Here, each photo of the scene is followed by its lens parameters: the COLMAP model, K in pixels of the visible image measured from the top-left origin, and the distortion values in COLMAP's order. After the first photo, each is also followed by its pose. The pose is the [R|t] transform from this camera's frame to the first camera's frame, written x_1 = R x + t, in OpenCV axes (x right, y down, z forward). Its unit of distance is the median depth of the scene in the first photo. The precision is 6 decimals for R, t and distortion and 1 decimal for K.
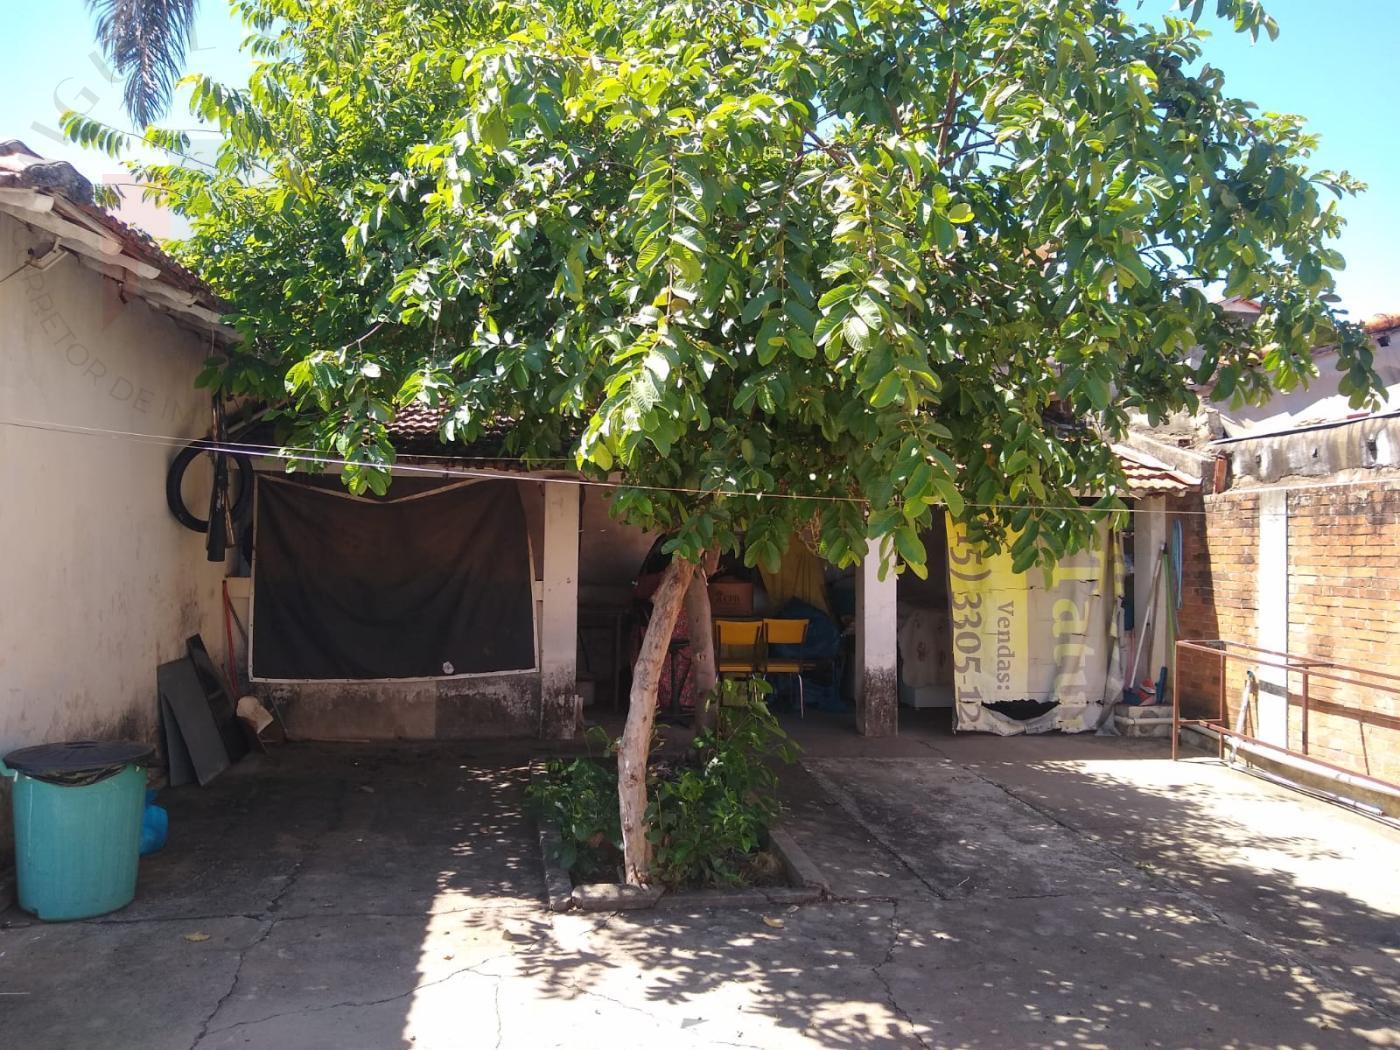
lens RADIAL K [[1113.3, 0, 699.1], [0, 1113.3, 531.4], [0, 0, 1]] dist [-0.008816, 0.004549]
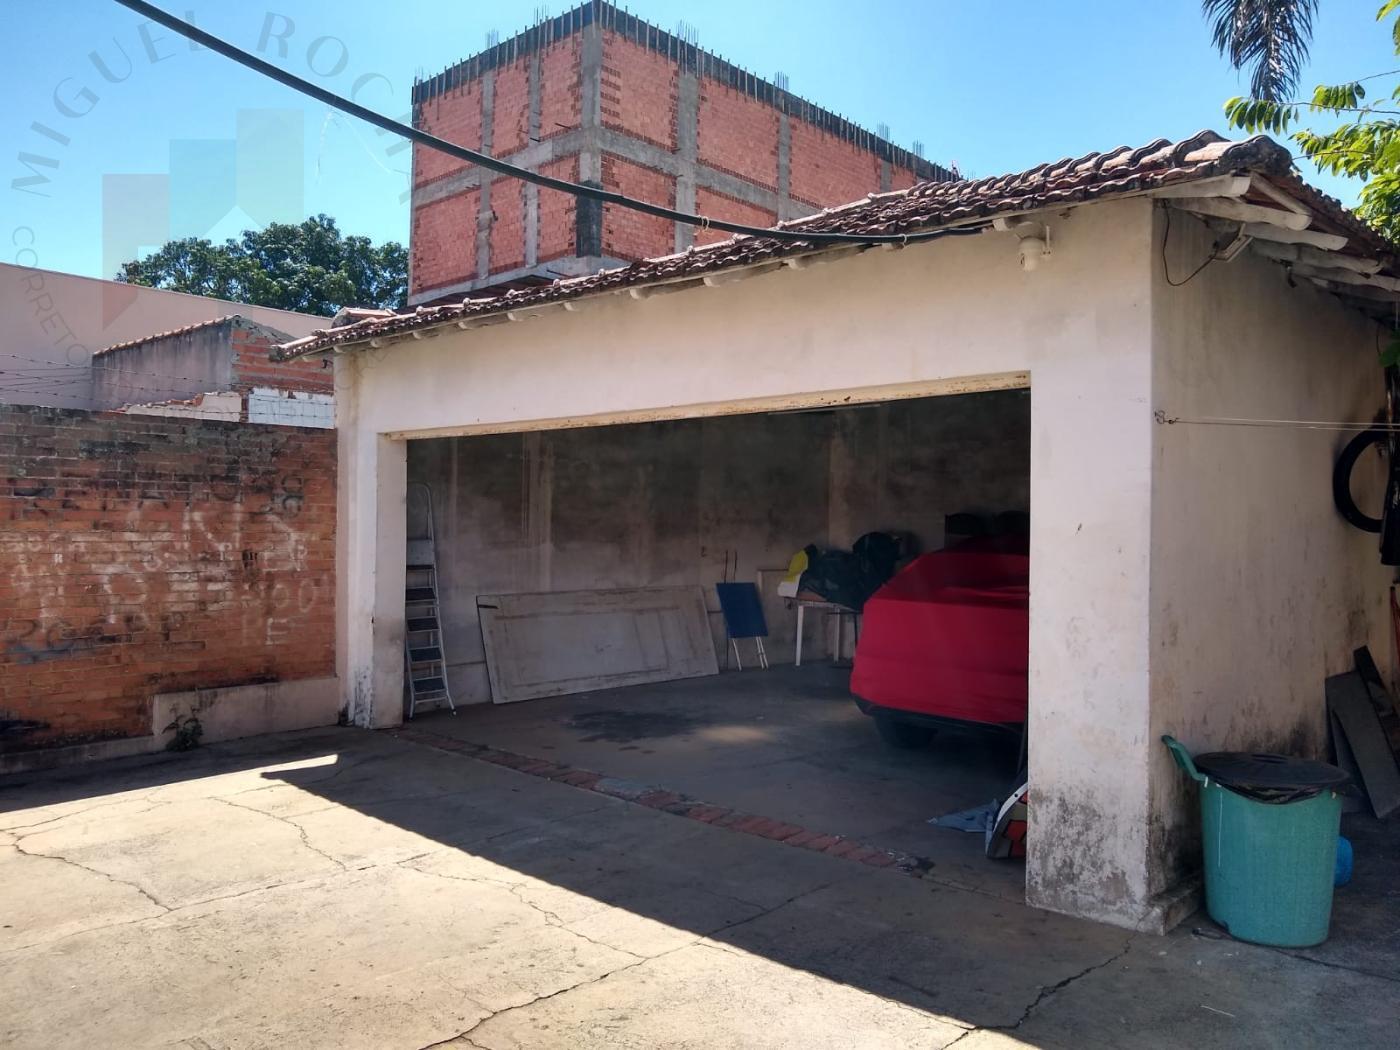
lens RADIAL K [[1113.3, 0, 702.3], [0, 1113.3, 528.3], [0, 0, 1]] dist [-0.008816, 0.004549]
pose [[0.608820, -0.008907, -0.793259, -0.084735], [0.005555, 0.999960, -0.006965, 0.000967], [0.793289, -0.000166, 0.608845, 0.039851]]
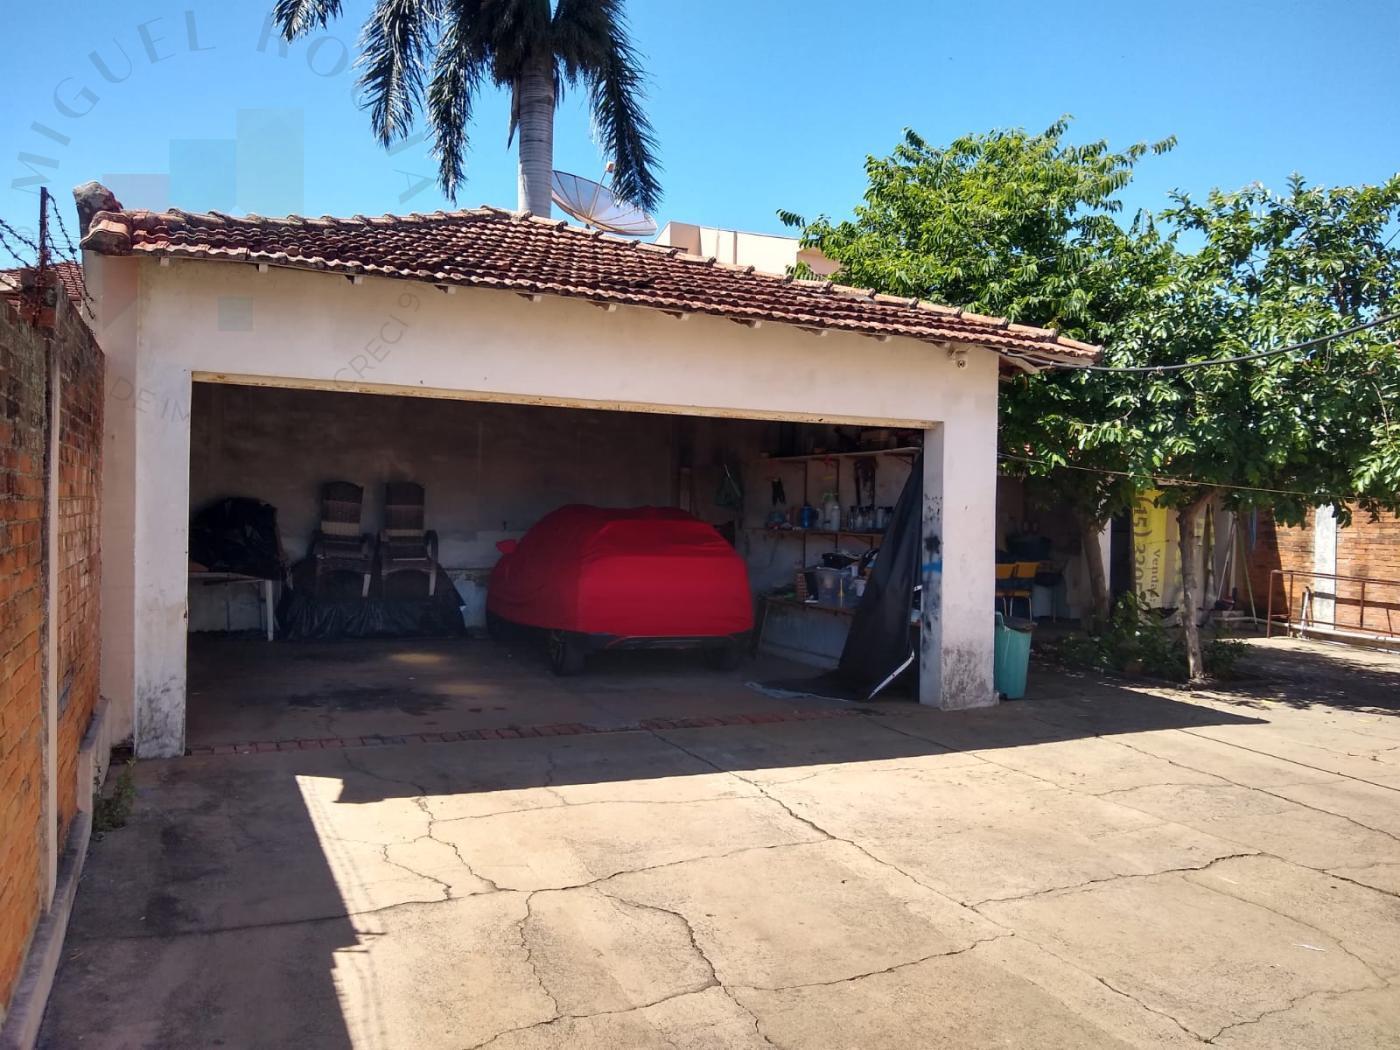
lens RADIAL K [[1113.3, 0, 701.4], [0, 1113.3, 519.1], [0, 0, 1]] dist [-0.008816, 0.004549]
pose [[0.962504, 0.002962, 0.271250, -1.473942], [-0.009055, 0.999734, 0.021213, -0.018946], [-0.271115, -0.022873, 0.962275, -0.720266]]
